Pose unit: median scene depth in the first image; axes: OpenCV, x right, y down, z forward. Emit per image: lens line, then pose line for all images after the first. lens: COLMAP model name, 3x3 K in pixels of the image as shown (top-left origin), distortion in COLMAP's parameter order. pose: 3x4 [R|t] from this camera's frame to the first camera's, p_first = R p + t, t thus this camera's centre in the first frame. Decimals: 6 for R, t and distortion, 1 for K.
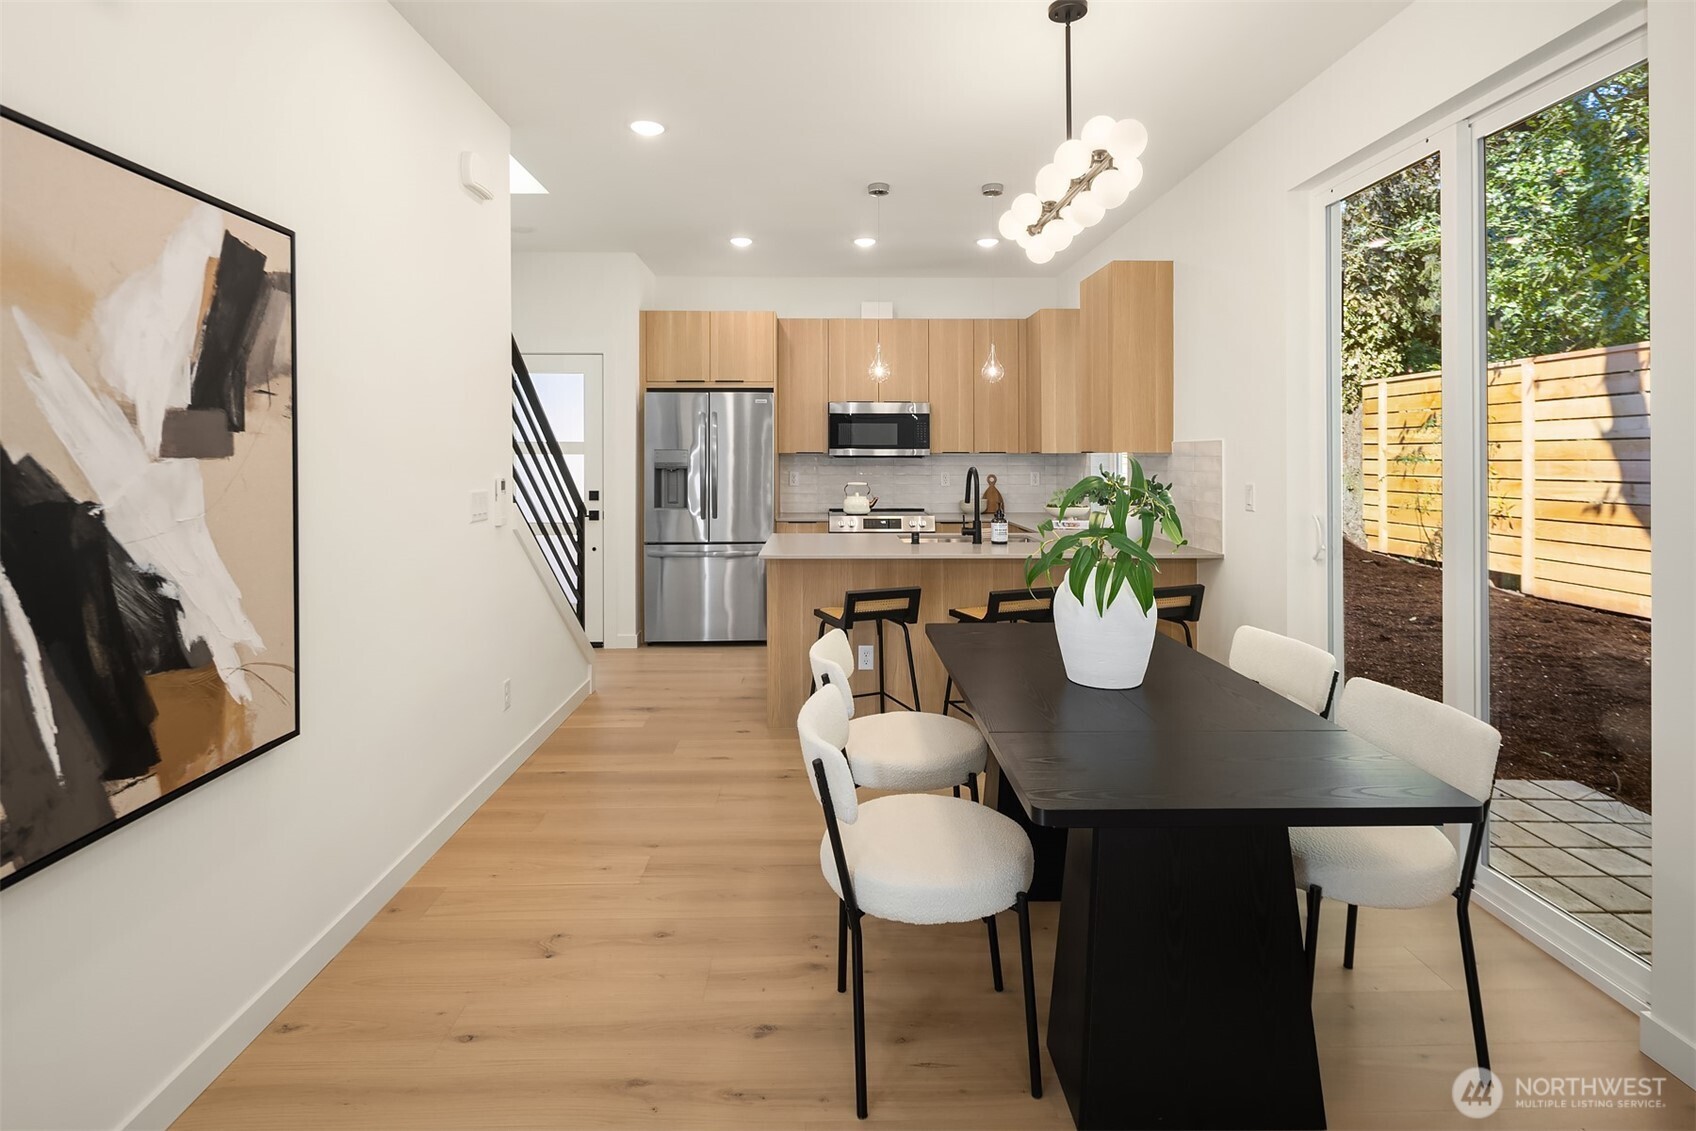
lens RADIAL K [[838.0, 0, 818.9], [0, 838.0, 461.2], [0, 0, 1]] dist [0.001500, -0.002753]
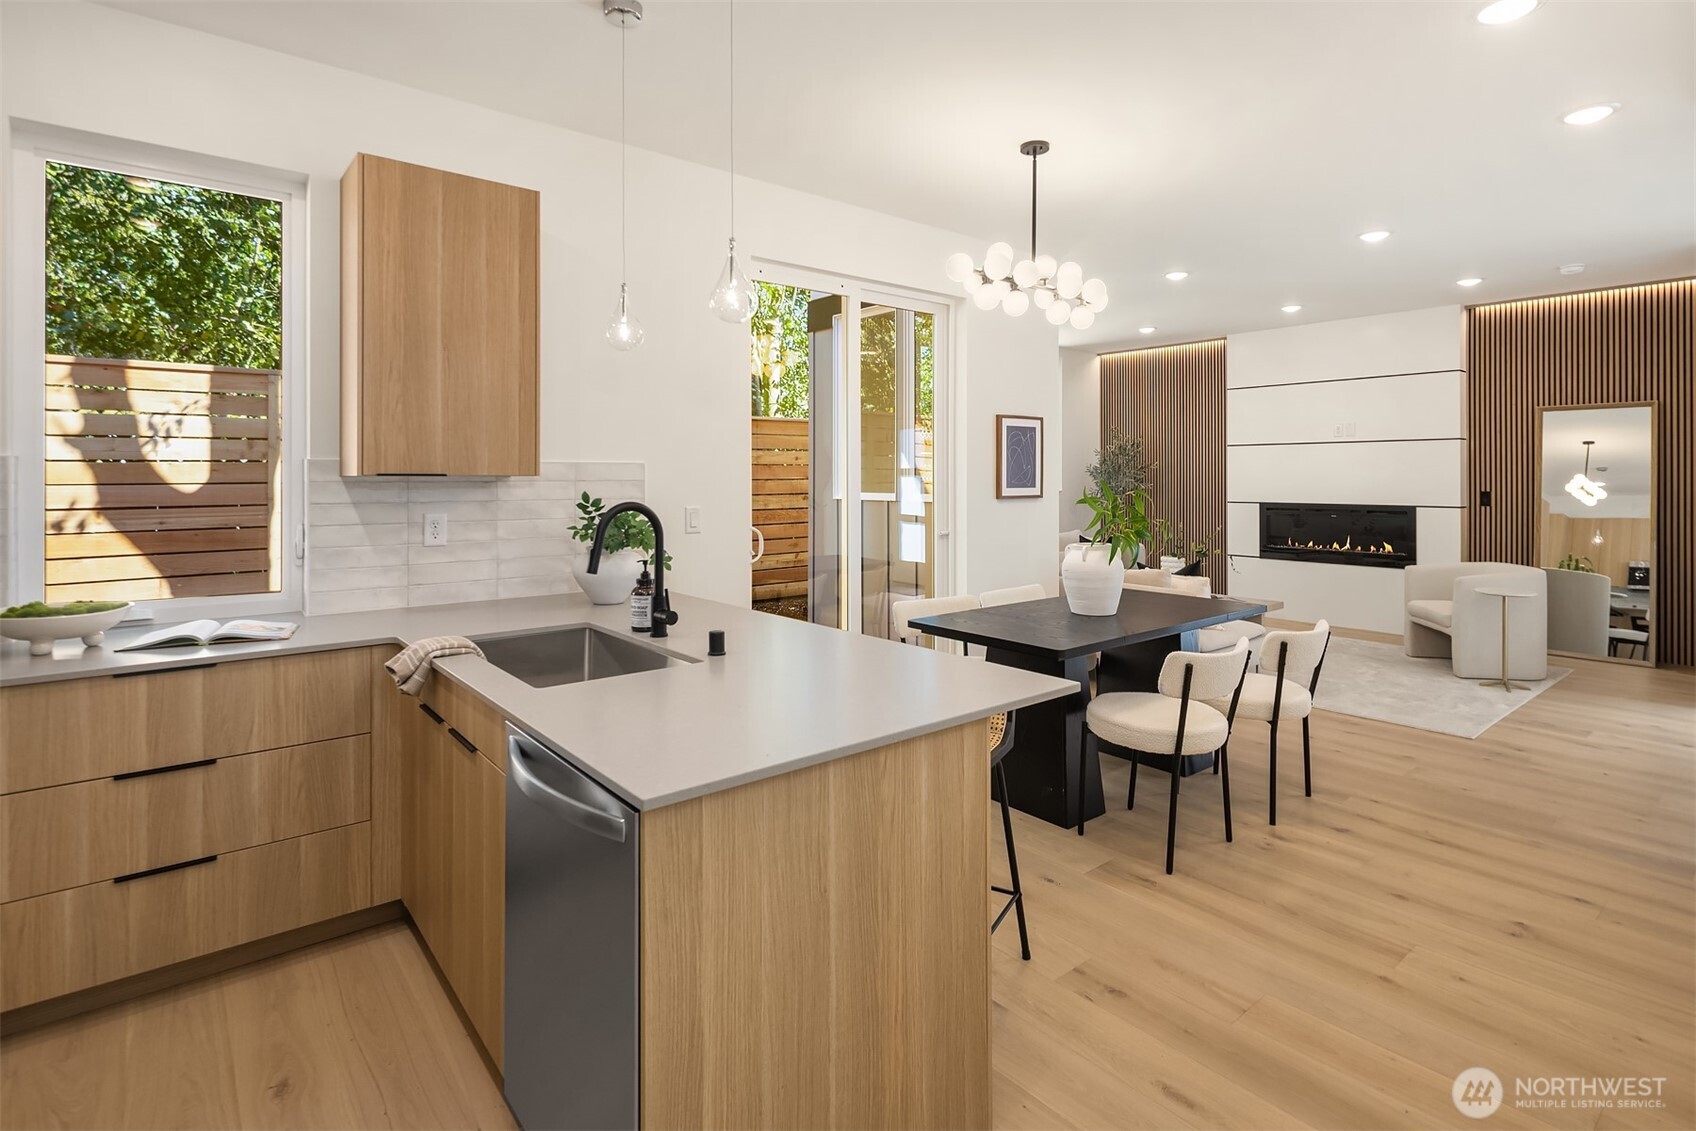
lens RADIAL K [[838.0, 0, 830.0], [0, 838.0, 470.0], [0, 0, 1]] dist [0.001500, -0.002753]
pose [[-0.629586, 0.007144, 0.776898, -0.251135], [0.006763, 0.999970, -0.003715, -0.008479], [-0.776902, 0.002915, -0.629615, 0.988537]]
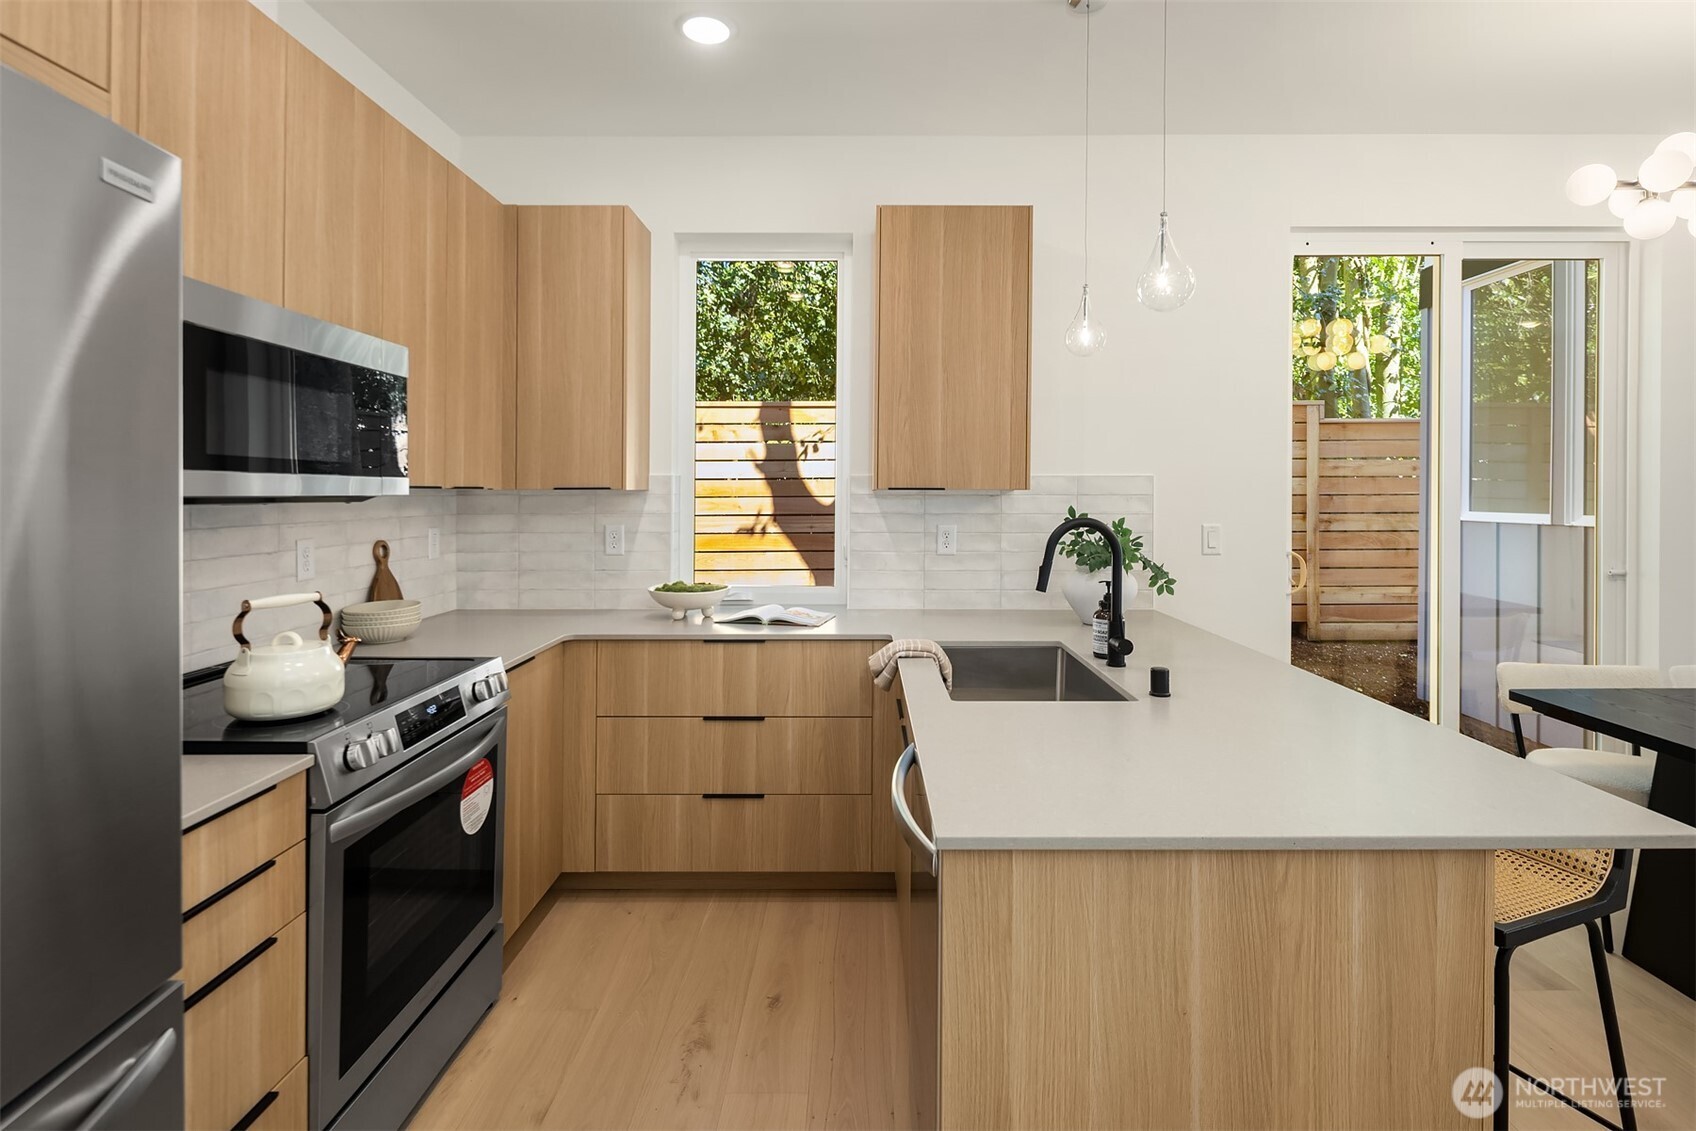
lens RADIAL K [[838.0, 0, 832.7], [0, 838.0, 485.6], [0, 0, 1]] dist [0.001500, -0.002753]
pose [[0.002542, 0.006783, 0.999974, -0.254188], [0.007282, 0.999950, -0.006802, -0.007955], [-0.999970, 0.007299, 0.002493, 0.922063]]
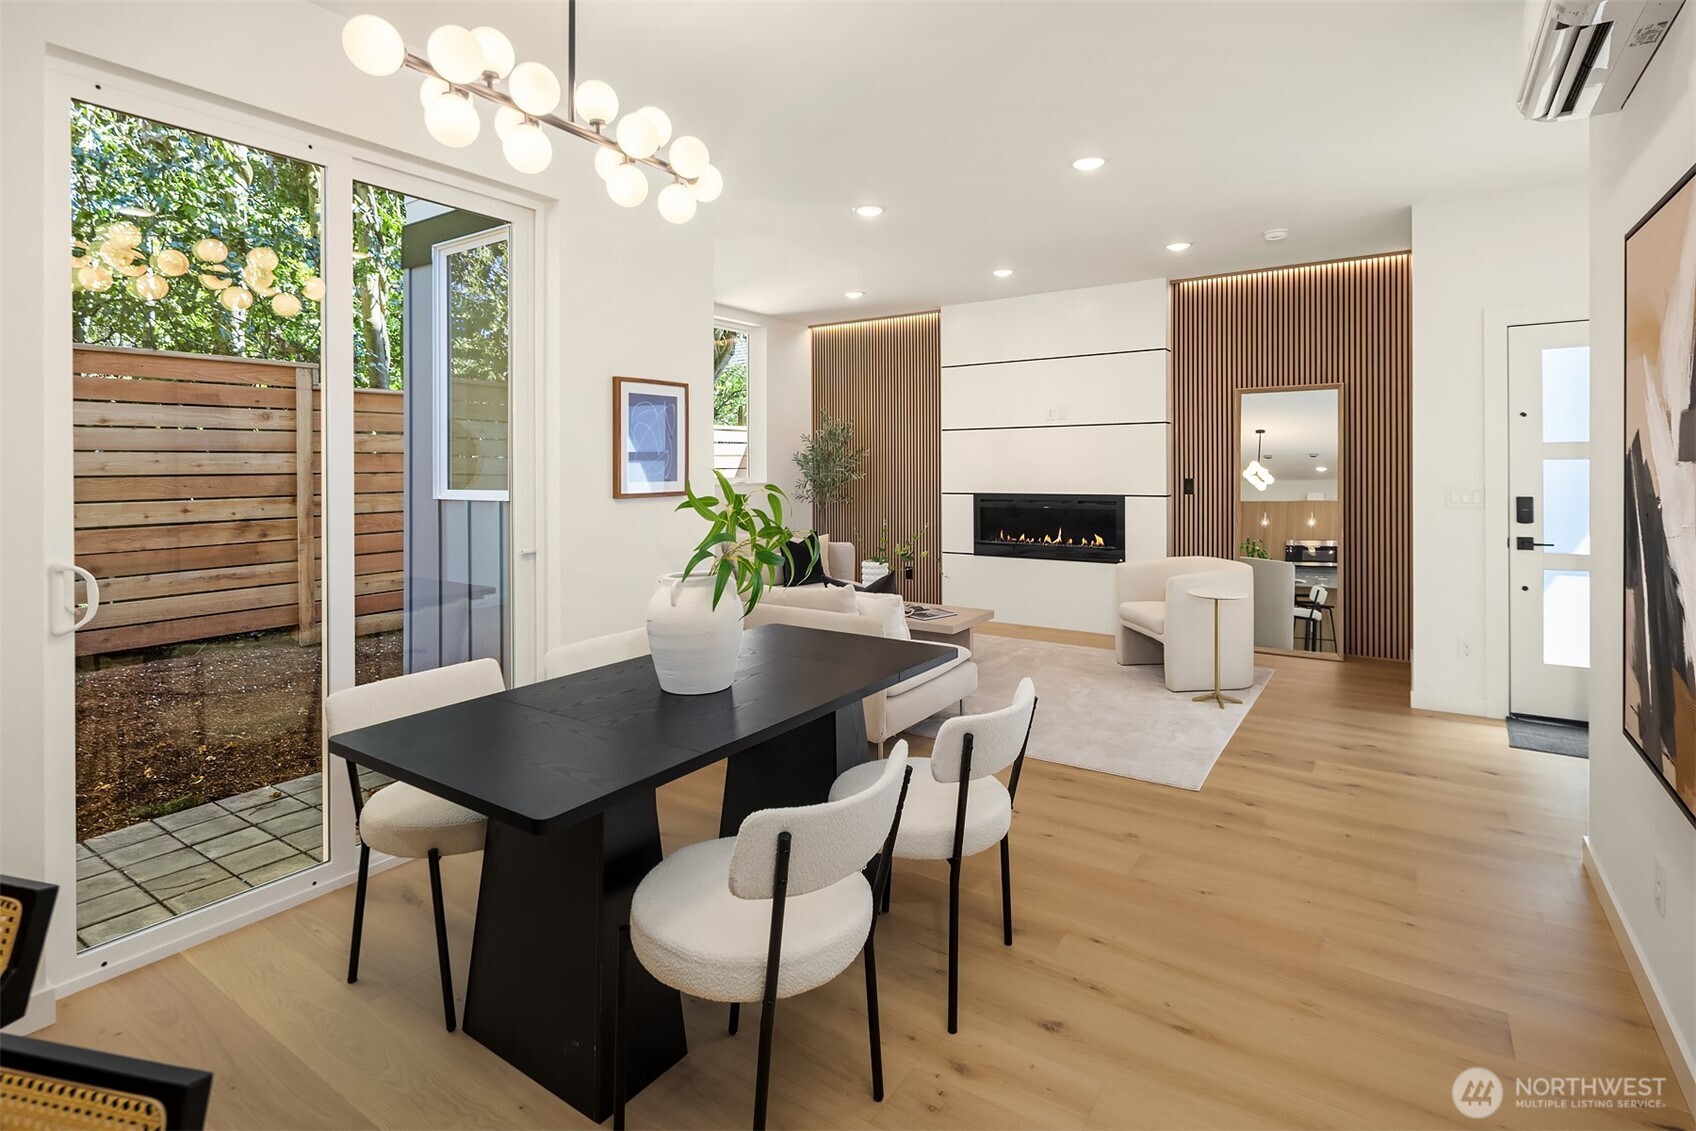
lens RADIAL K [[838.0, 0, 839.6], [0, 838.0, 468.6], [0, 0, 1]] dist [0.001500, -0.002753]
pose [[-0.829108, 0.005387, 0.559062, -0.150218], [0.012248, 0.999889, 0.008530, -0.004995], [-0.558954, 0.013920, -0.829082, 0.700306]]
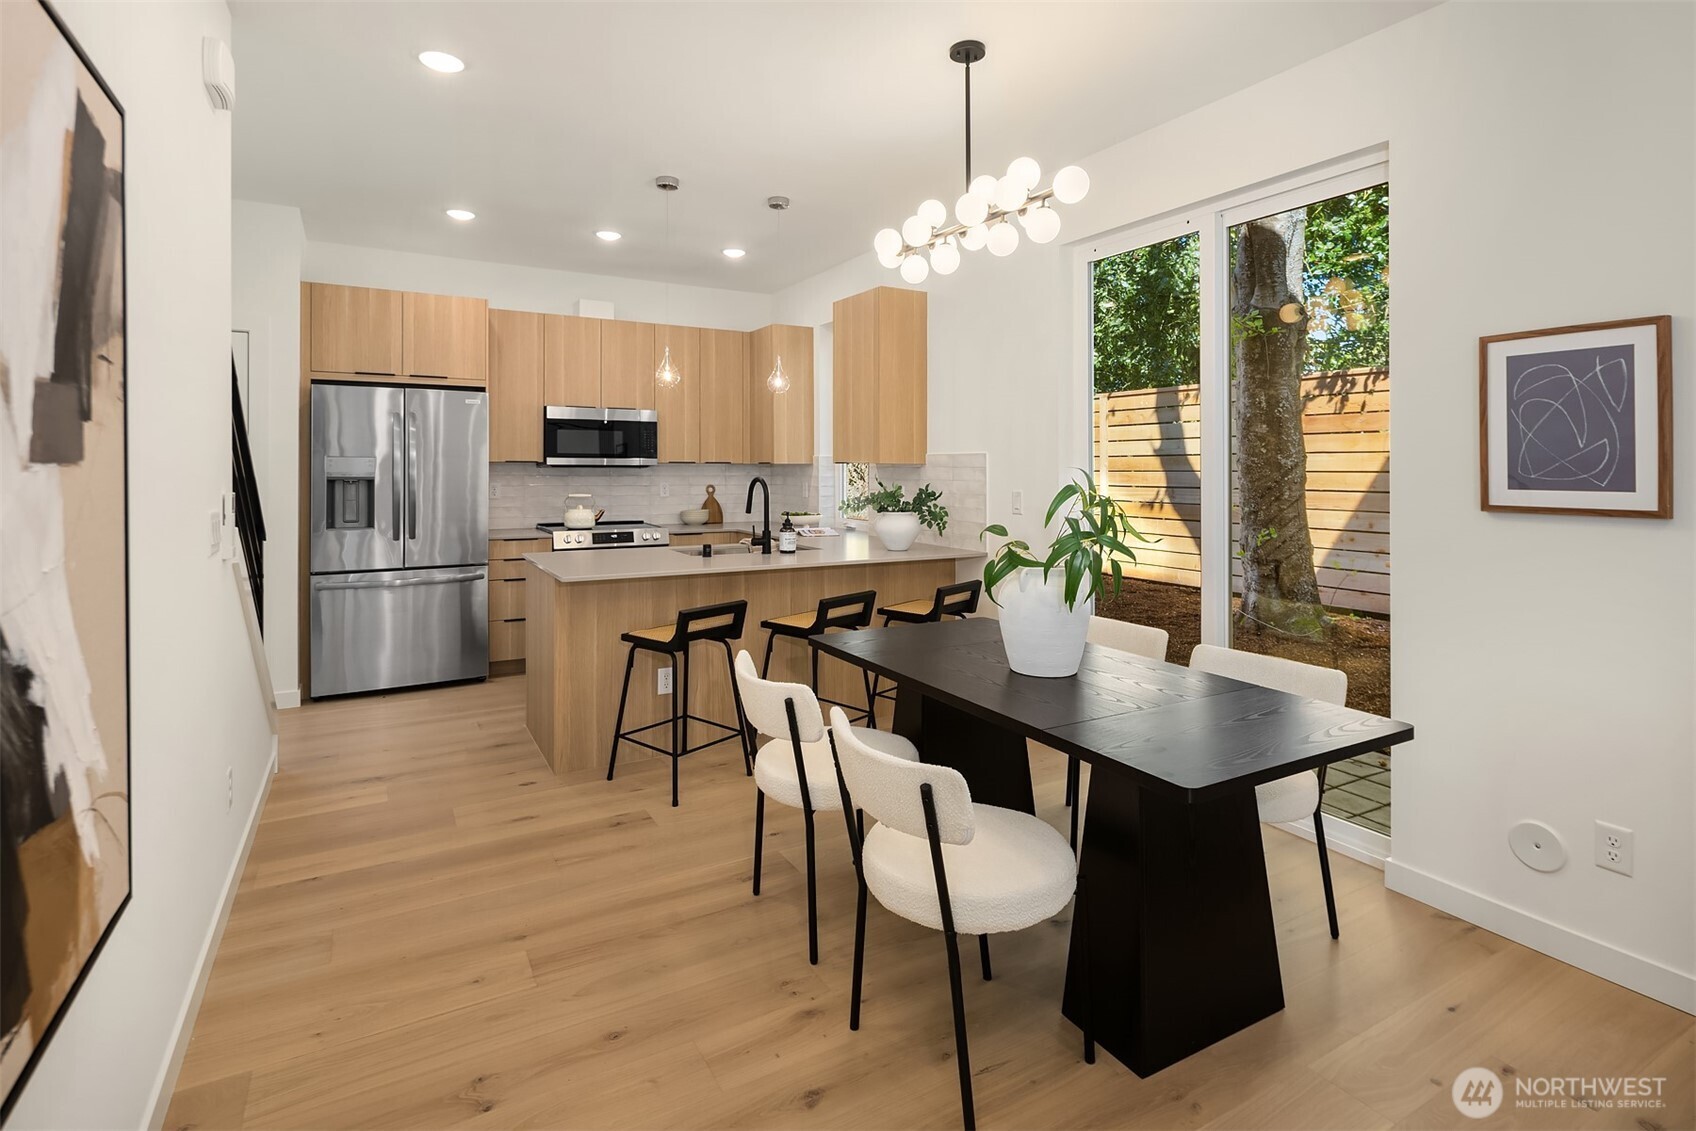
lens RADIAL K [[838.0, 0, 840.9], [0, 838.0, 467.7], [0, 0, 1]] dist [0.001500, -0.002753]
pose [[0.874122, 0.003431, 0.485694, -0.169163], [-0.001449, 0.999989, -0.004457, 0.000170], [-0.485704, 0.003192, 0.874118, 0.065924]]
